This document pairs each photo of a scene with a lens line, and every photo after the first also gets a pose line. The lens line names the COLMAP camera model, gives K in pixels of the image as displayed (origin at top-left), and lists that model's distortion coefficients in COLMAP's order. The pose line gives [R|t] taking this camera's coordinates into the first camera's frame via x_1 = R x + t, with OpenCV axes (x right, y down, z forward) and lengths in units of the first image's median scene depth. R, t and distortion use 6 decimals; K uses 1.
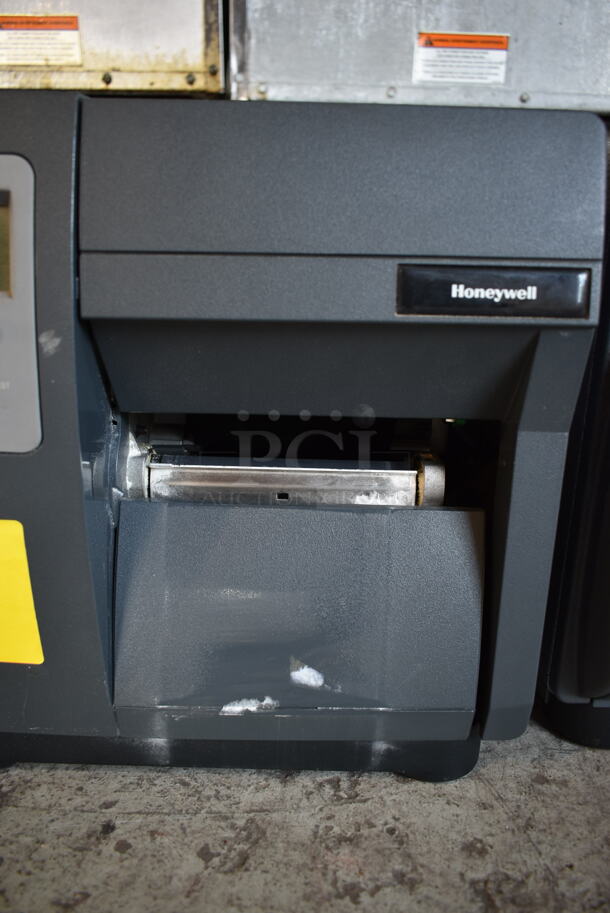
lens RADIAL K [[691.6, 0, 305.0], [0, 691.6, 456.5], [0, 0, 1]] dist [-0.013028, -0.001470]
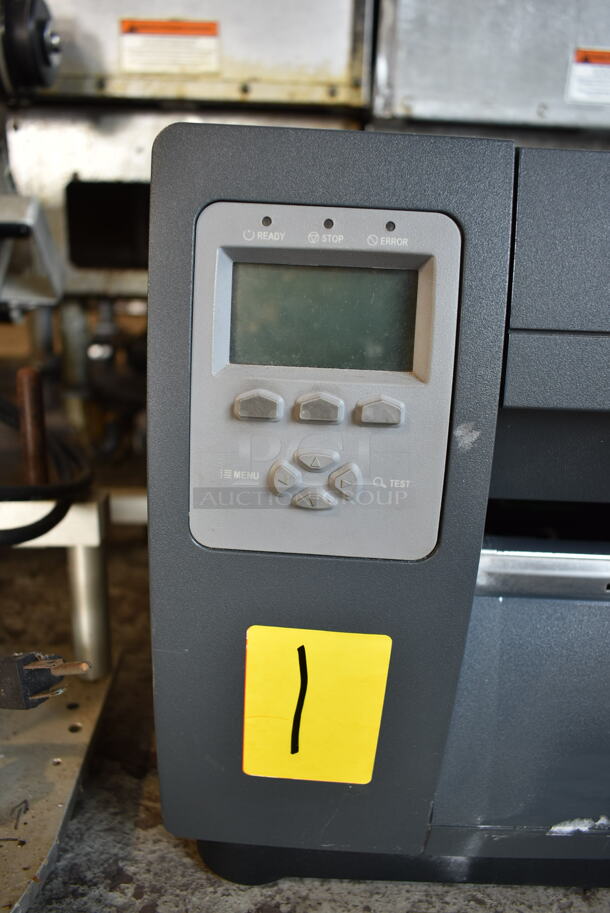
lens RADIAL K [[685.2, 0, 305.0], [0, 685.2, 456.5], [0, 0, 1]] dist [-0.016676, 0.002687]
pose [[0.999817, 0.017974, 0.006611, -0.430377], [-0.018008, 0.999825, 0.005053, -0.106289], [-0.006519, -0.005171, 0.999965, 0.125846]]
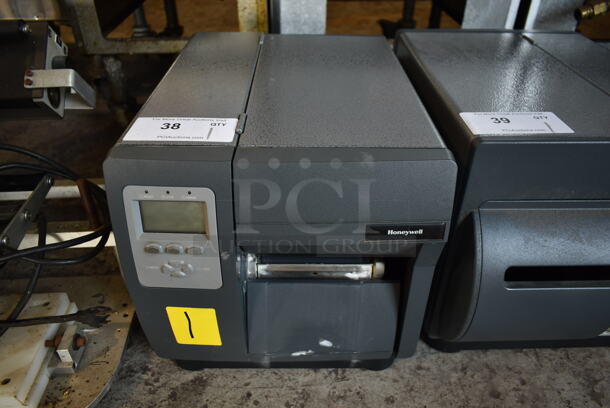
lens RADIAL K [[457.8, 0, 305.0], [0, 457.8, 204.0], [0, 0, 1]] dist [-0.016676, 0.002687]
pose [[0.999848, -0.017397, 0.001442, -0.062013], [0.016044, 0.948356, 0.316801, -0.646261], [-0.006879, -0.316730, 0.948491, -0.382084]]
